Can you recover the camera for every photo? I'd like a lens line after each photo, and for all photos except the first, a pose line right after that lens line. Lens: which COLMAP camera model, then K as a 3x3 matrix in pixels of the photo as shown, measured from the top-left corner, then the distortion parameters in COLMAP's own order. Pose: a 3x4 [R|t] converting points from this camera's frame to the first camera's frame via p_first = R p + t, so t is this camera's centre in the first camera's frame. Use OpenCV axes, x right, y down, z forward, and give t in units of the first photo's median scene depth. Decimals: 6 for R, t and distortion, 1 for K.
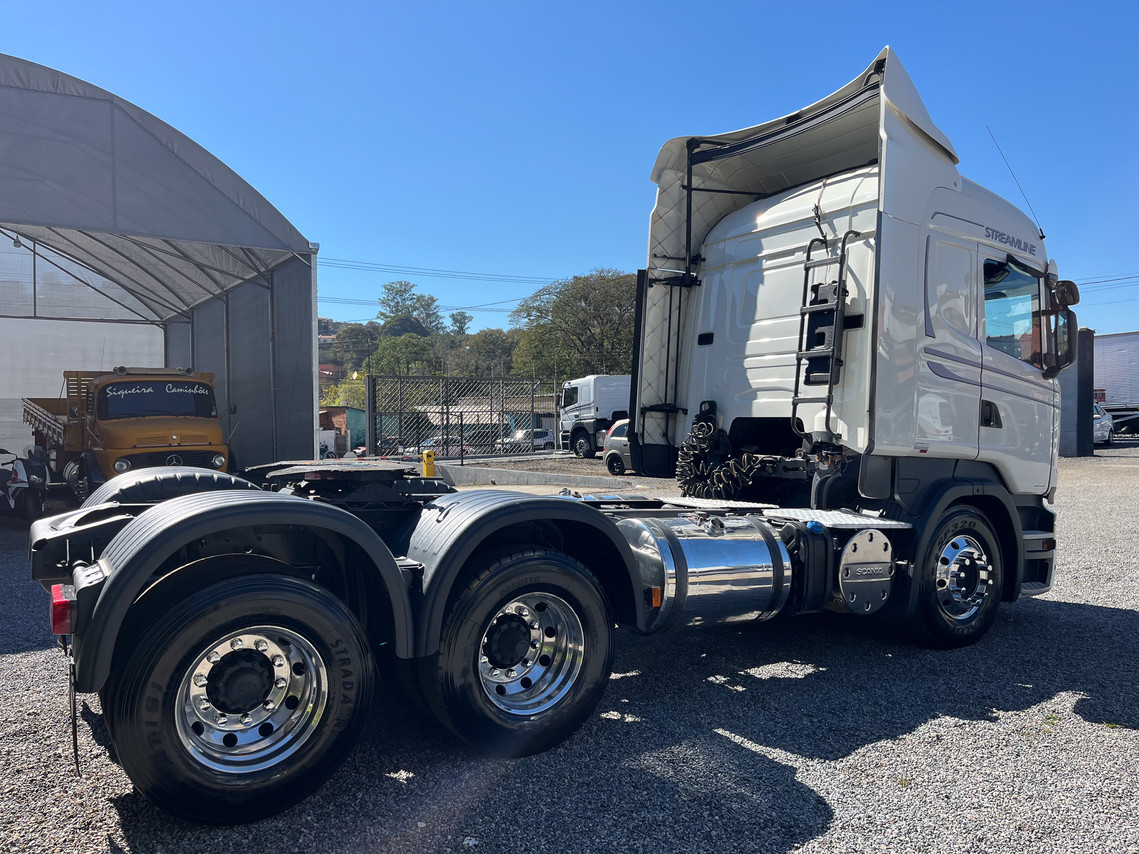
lens RADIAL K [[865.6, 0, 575.2], [0, 865.6, 422.1], [0, 0, 1]] dist [0.045359, -0.022507]
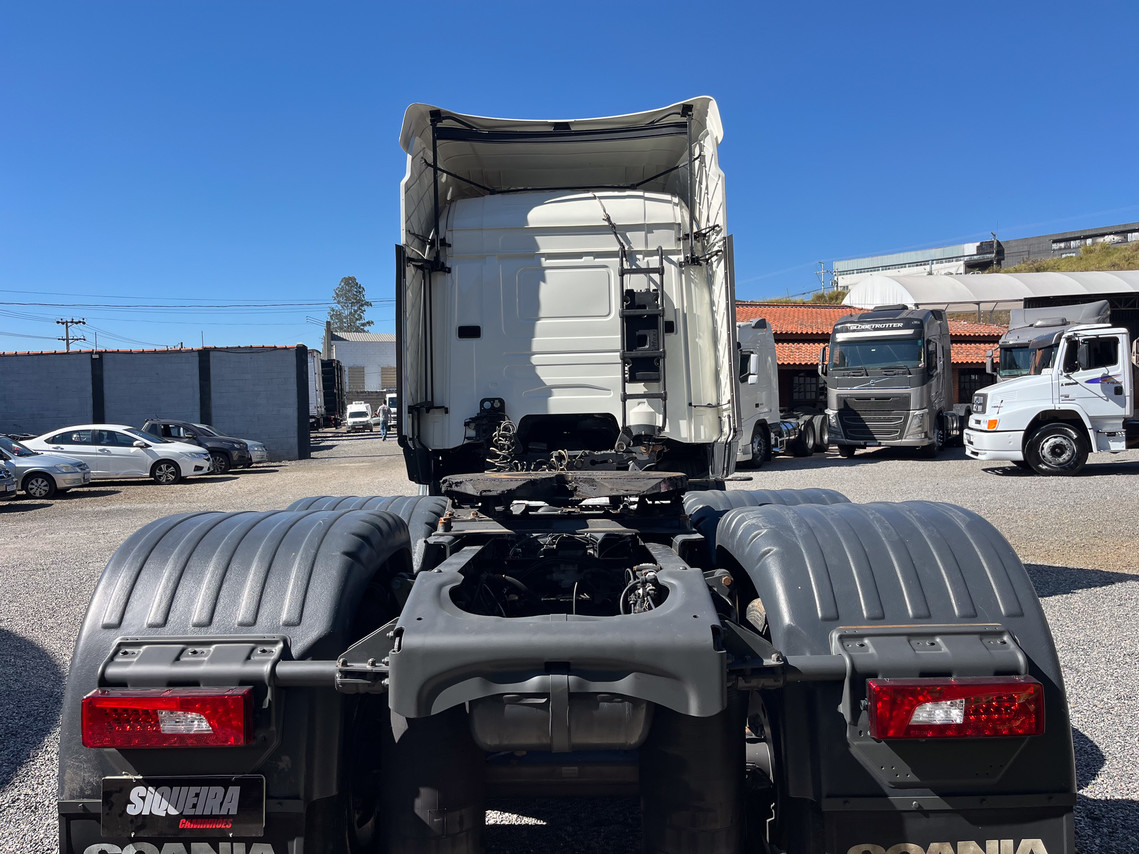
lens RADIAL K [[865.6, 0, 564.3], [0, 865.6, 427.2], [0, 0, 1]] dist [0.045359, -0.022507]
pose [[0.554136, -0.018762, 0.832214, -0.615533], [0.025691, 0.999655, 0.005430, 0.004354], [-0.832029, 0.018371, 0.554427, 0.431924]]
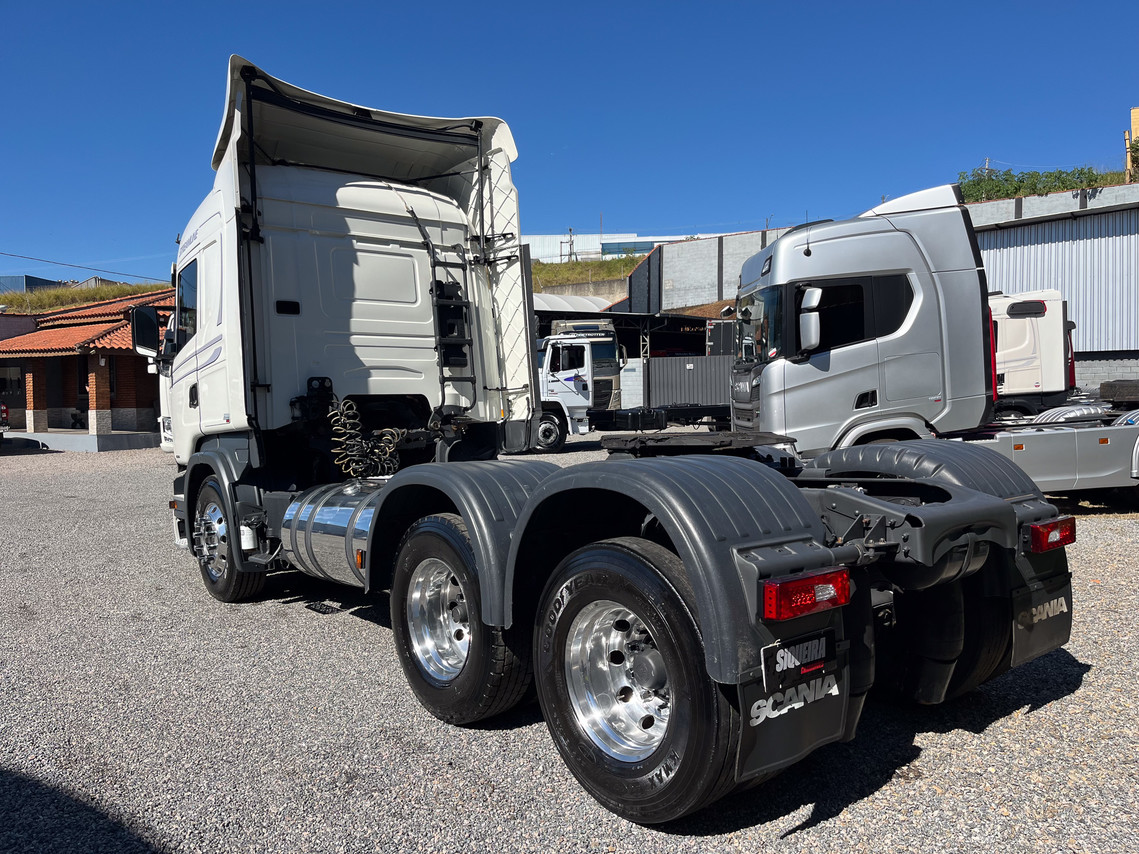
lens RADIAL K [[865.6, 0, 579.5], [0, 865.6, 430.5], [0, 0, 1]] dist [0.045359, -0.022507]
pose [[-0.123178, -0.030072, 0.991929, -0.842798], [0.022395, 0.999202, 0.033074, 0.008502], [-0.992132, 0.026289, -0.122406, 0.879658]]
